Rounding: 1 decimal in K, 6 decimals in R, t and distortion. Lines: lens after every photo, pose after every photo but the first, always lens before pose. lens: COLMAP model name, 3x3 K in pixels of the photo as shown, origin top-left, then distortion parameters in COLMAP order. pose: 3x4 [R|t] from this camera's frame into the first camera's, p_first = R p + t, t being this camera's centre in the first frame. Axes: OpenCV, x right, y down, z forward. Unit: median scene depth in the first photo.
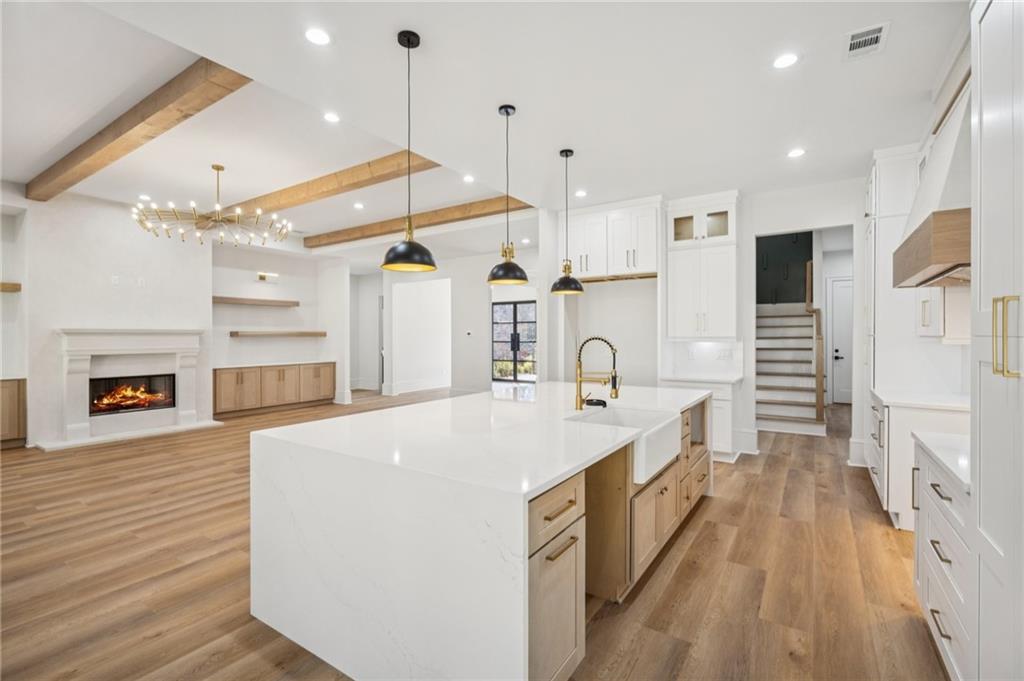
lens RADIAL K [[467.6, 0, 513.2], [0, 467.6, 341.1], [0, 0, 1]] dist [0.000163, 0.002805]
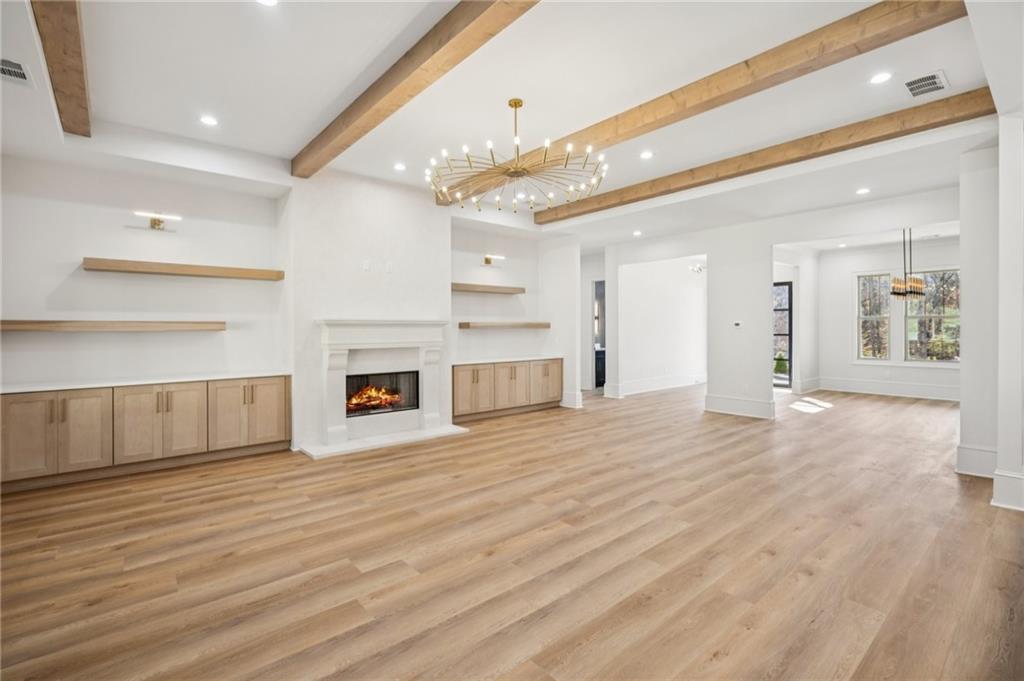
lens RADIAL K [[467.6, 0, 509.4], [0, 467.6, 332.4], [0, 0, 1]] dist [0.000163, 0.002805]
pose [[0.963178, 0.001226, -0.268862, -0.322649], [-0.001648, 0.999998, -0.001343, -0.000919], [0.268860, 0.001736, 0.963178, 0.201689]]
